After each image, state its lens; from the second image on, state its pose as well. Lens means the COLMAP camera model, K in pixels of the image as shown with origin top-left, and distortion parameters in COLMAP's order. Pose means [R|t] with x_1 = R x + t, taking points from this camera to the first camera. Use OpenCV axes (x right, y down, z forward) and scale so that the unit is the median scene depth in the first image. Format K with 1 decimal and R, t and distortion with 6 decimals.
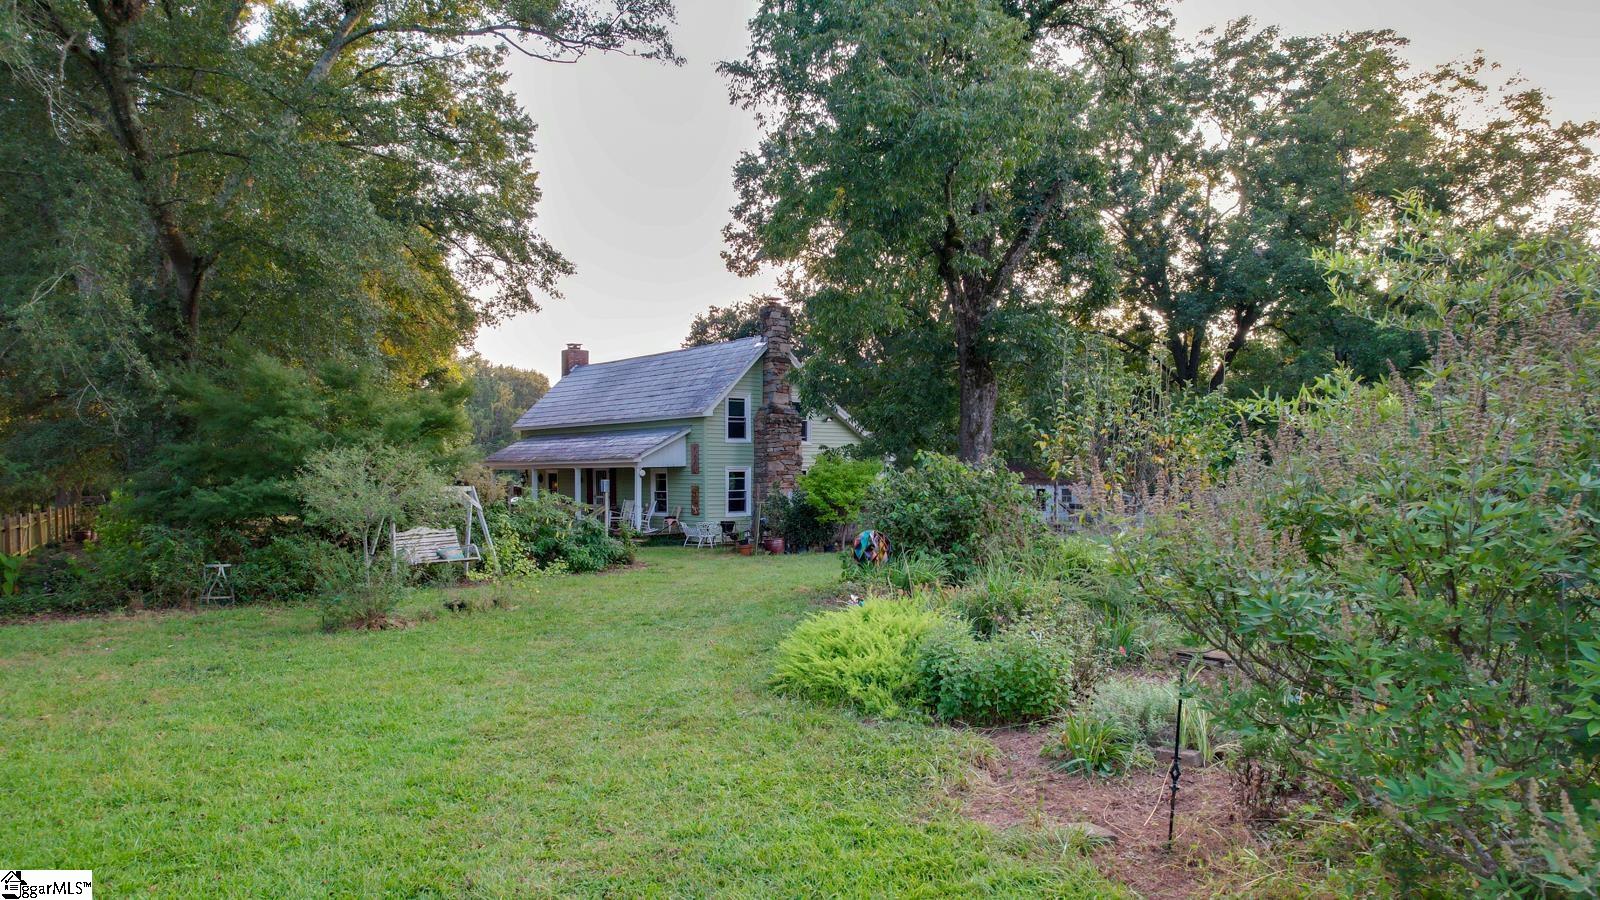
lens RADIAL K [[1044.8, 0, 807.2], [0, 1044.8, 479.7], [0, 0, 1]] dist [-0.088531, 0.089610]
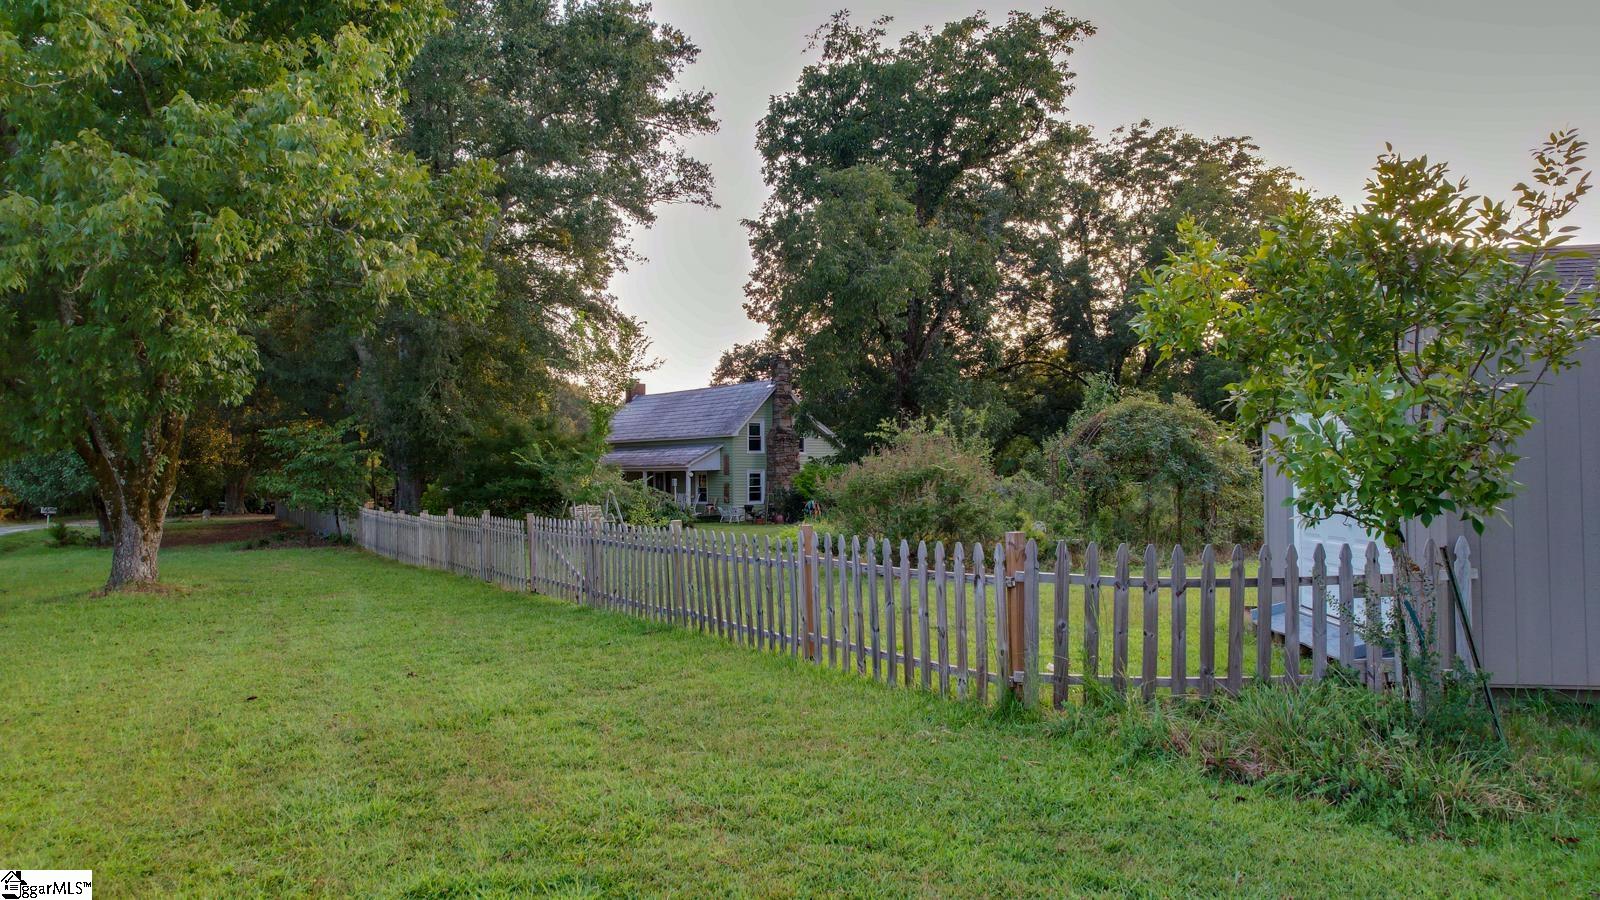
lens RADIAL K [[1044.8, 0, 807.2], [0, 1044.8, 479.7], [0, 0, 1]] dist [-0.088531, 0.089610]
pose [[0.999781, -0.003686, -0.020612, 0.035017], [0.003683, 0.999993, -0.000156, 0.001572], [0.020612, 0.000080, 0.999788, -0.450627]]
